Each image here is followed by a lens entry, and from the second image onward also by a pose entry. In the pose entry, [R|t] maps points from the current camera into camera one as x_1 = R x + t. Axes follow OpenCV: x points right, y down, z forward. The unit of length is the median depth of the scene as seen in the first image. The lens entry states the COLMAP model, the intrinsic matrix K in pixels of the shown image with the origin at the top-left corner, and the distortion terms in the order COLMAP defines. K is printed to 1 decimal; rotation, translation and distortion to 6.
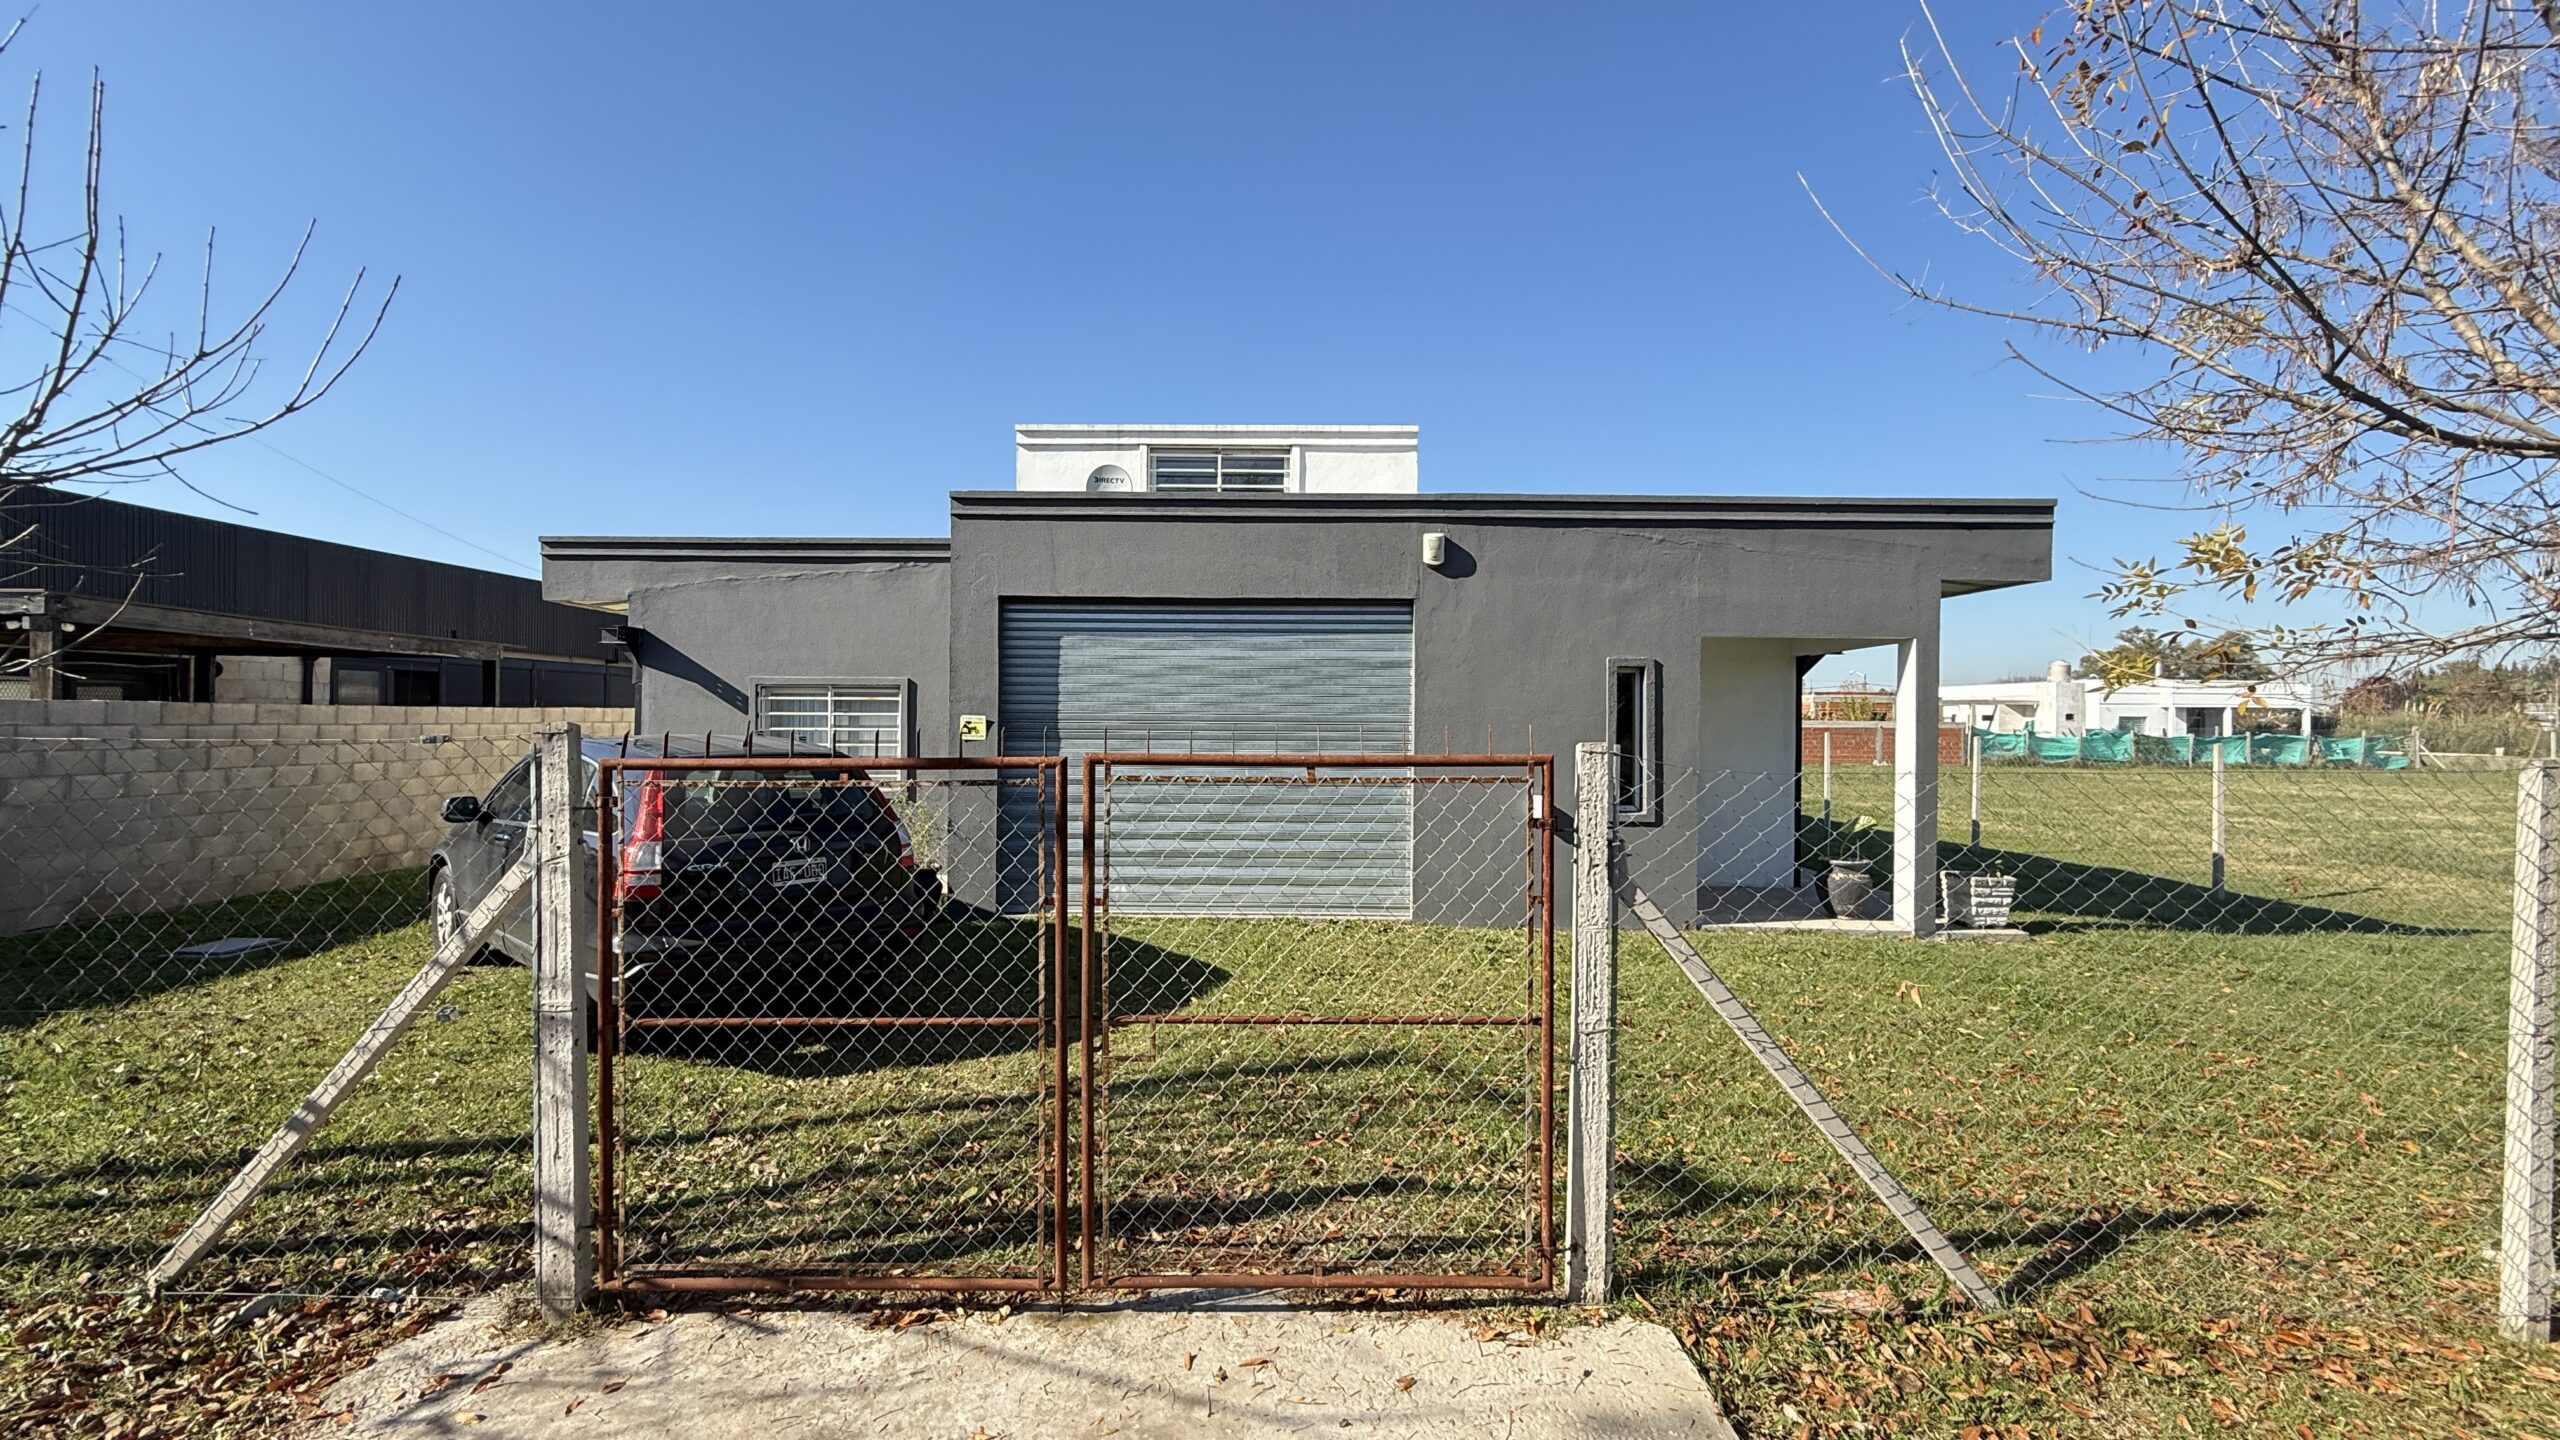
lens RADIAL K [[1065.8, 0, 1231.5], [0, 1065.8, 724.4], [0, 0, 1]] dist [0.001582, -0.001813]
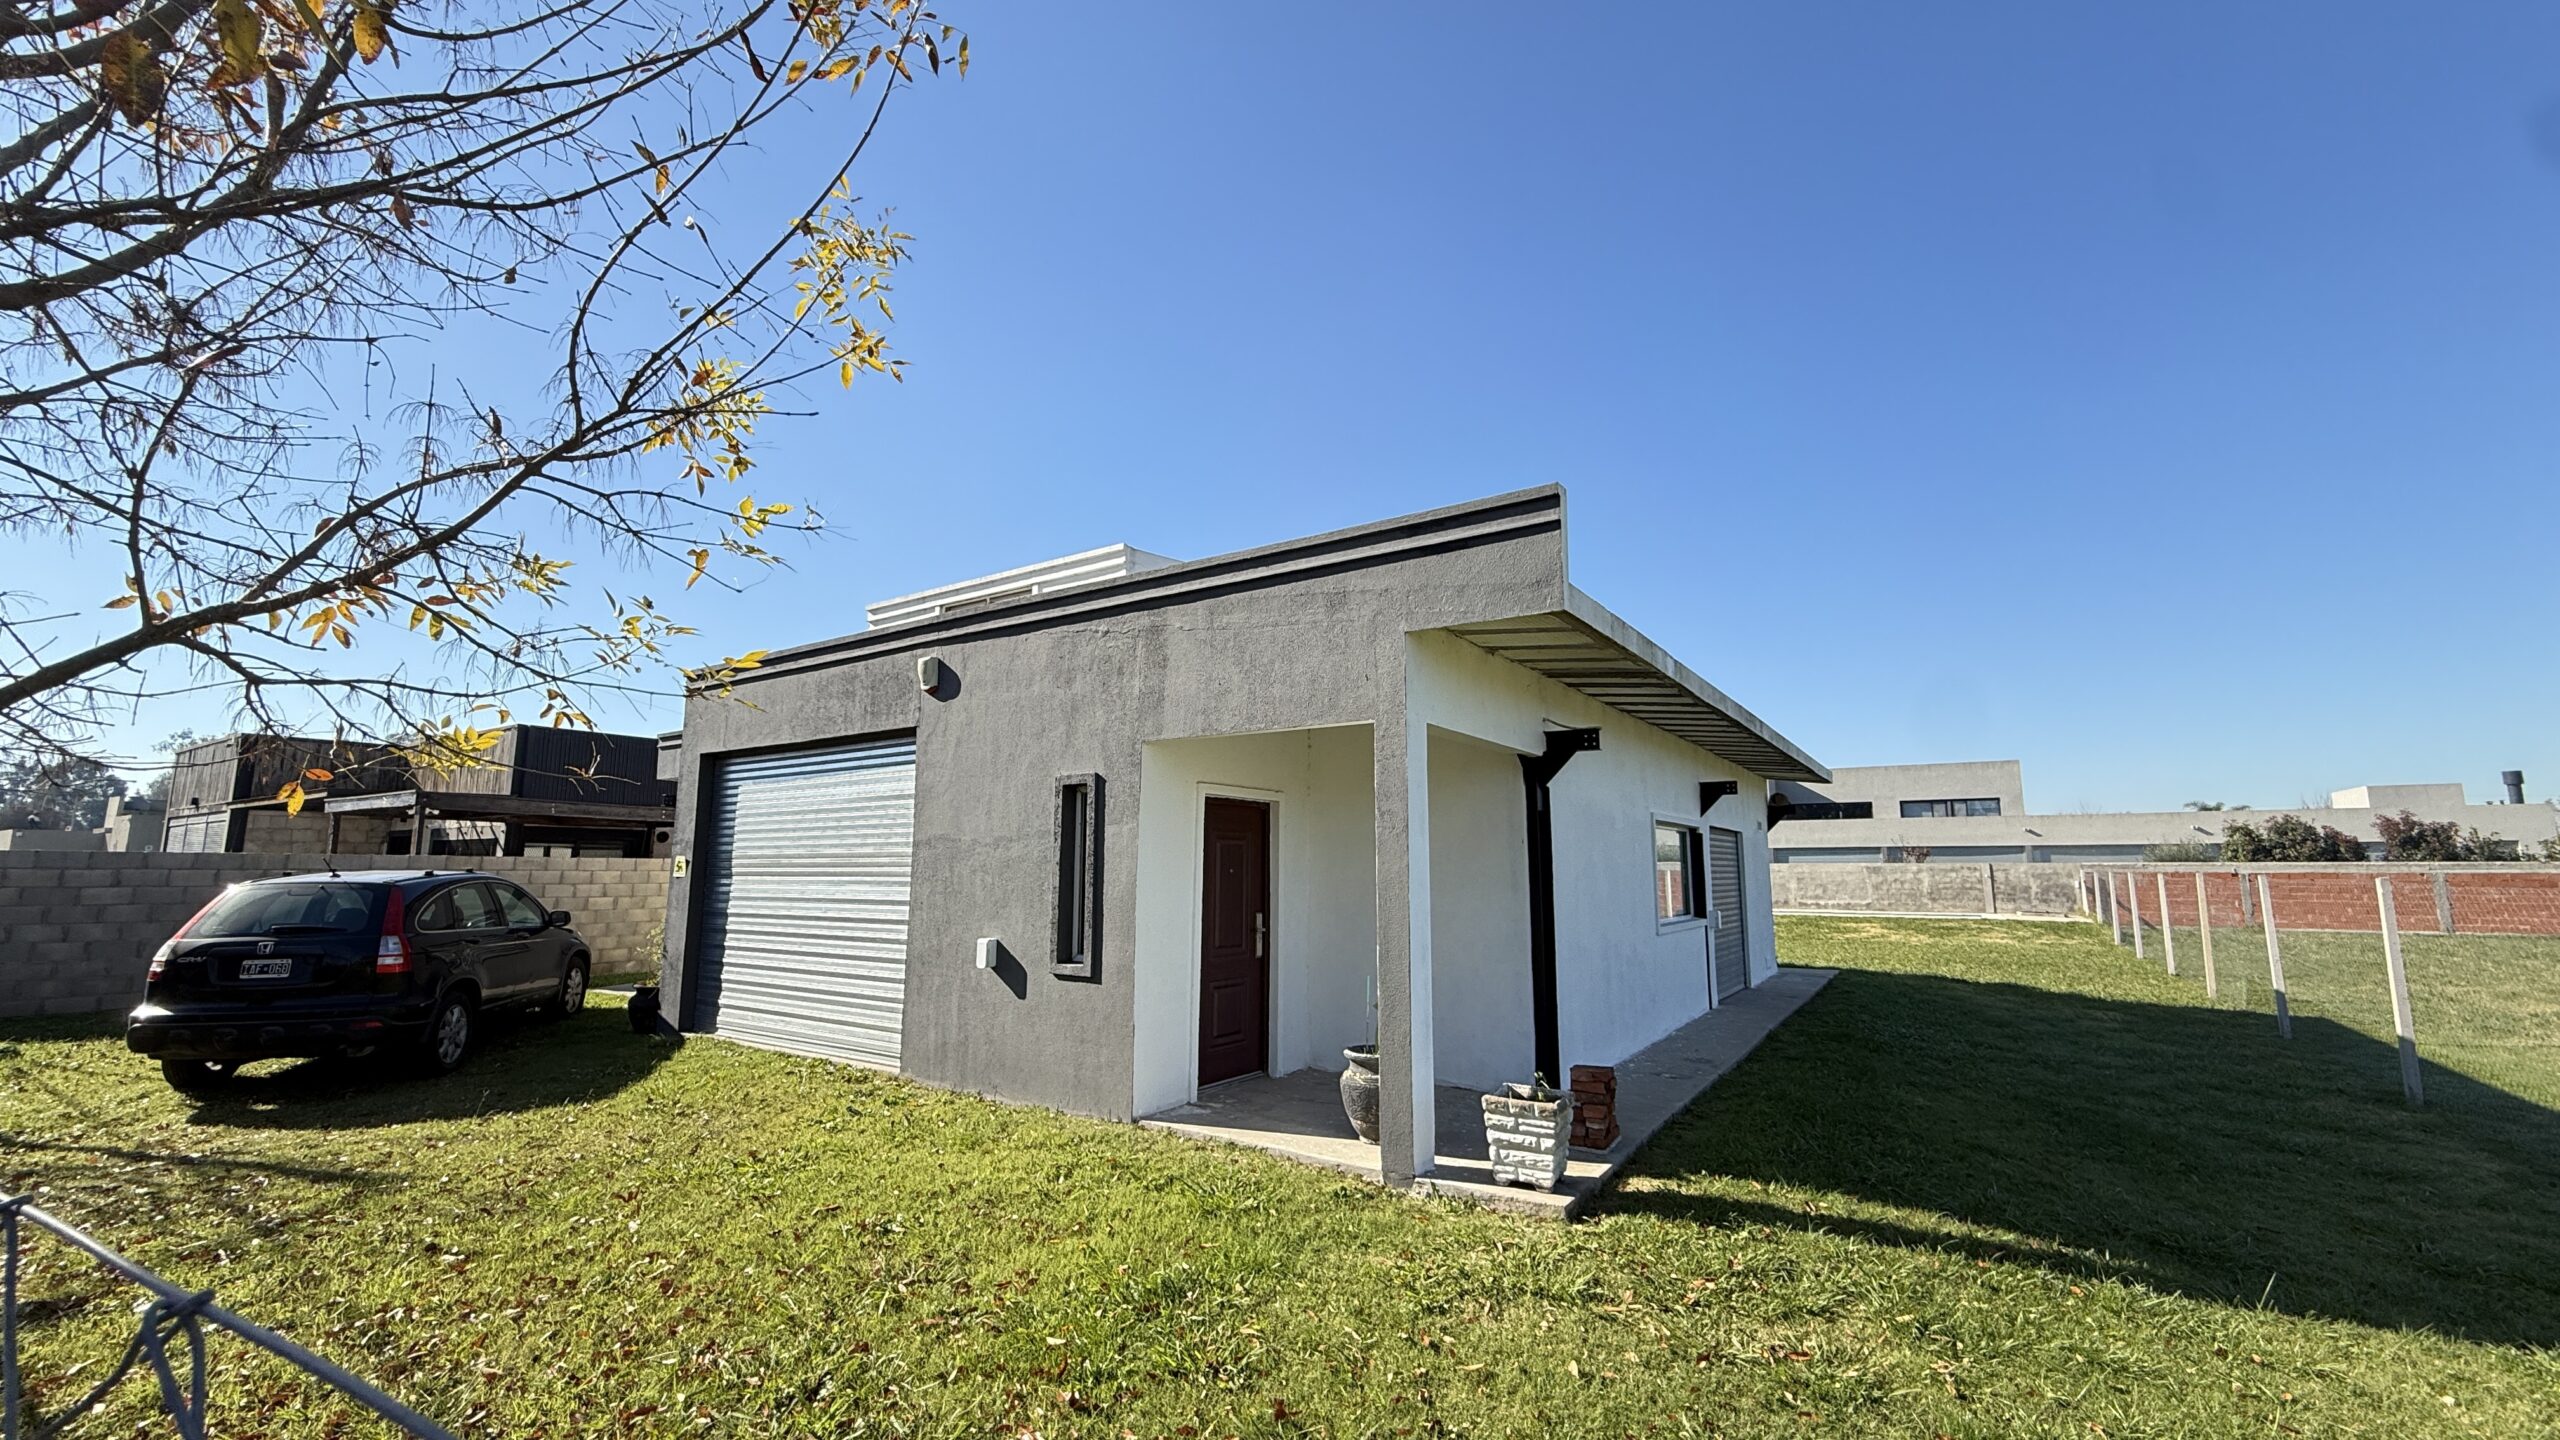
lens RADIAL K [[1065.8, 0, 1265.1], [0, 1065.8, 708.7], [0, 0, 1]] dist [0.001582, -0.001813]
pose [[0.810922, -0.095389, -0.577327, 0.968409], [0.000066, 0.986639, -0.162924, 0.023354], [0.585154, 0.132080, 0.800093, 0.402869]]
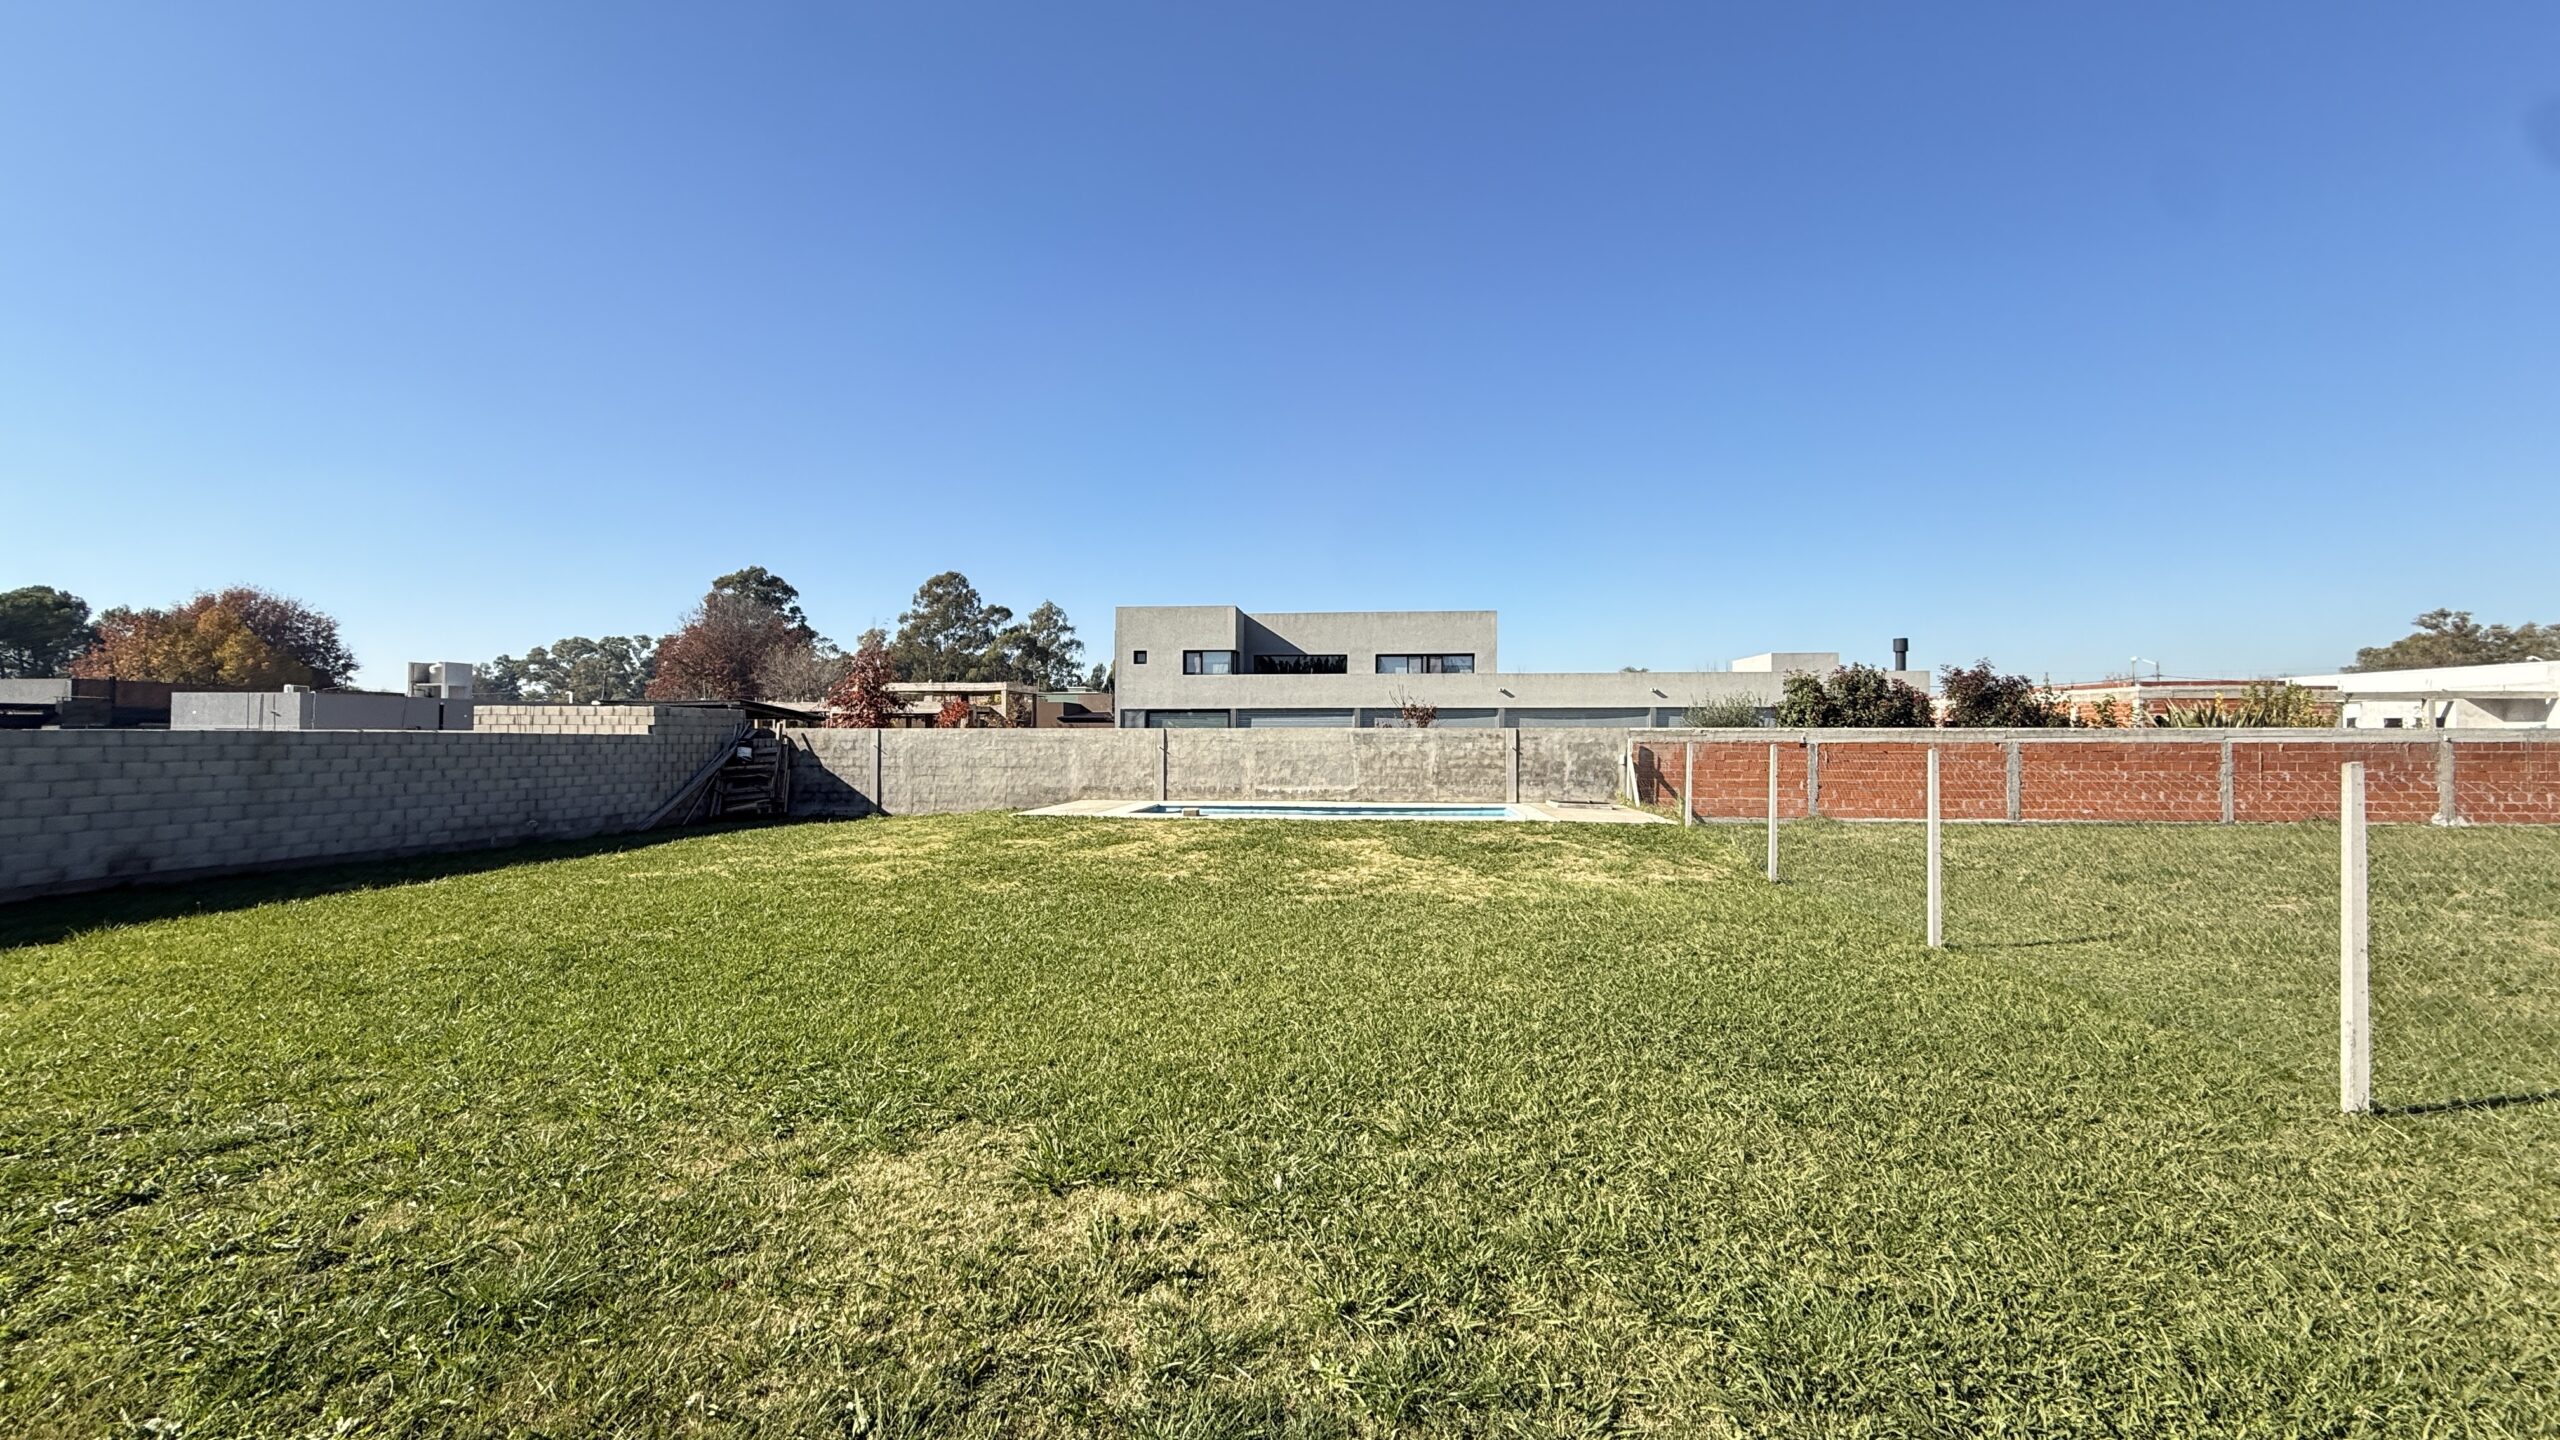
lens RADIAL K [[1065.8, 0, 1294.9], [0, 1065.8, 728.0], [0, 0, 1]] dist [0.001582, -0.001813]
pose [[0.990700, -0.009378, -0.135744, 0.629146], [0.007143, 0.999831, -0.016943, -0.015470], [0.135880, 0.015816, 0.990599, 2.512798]]
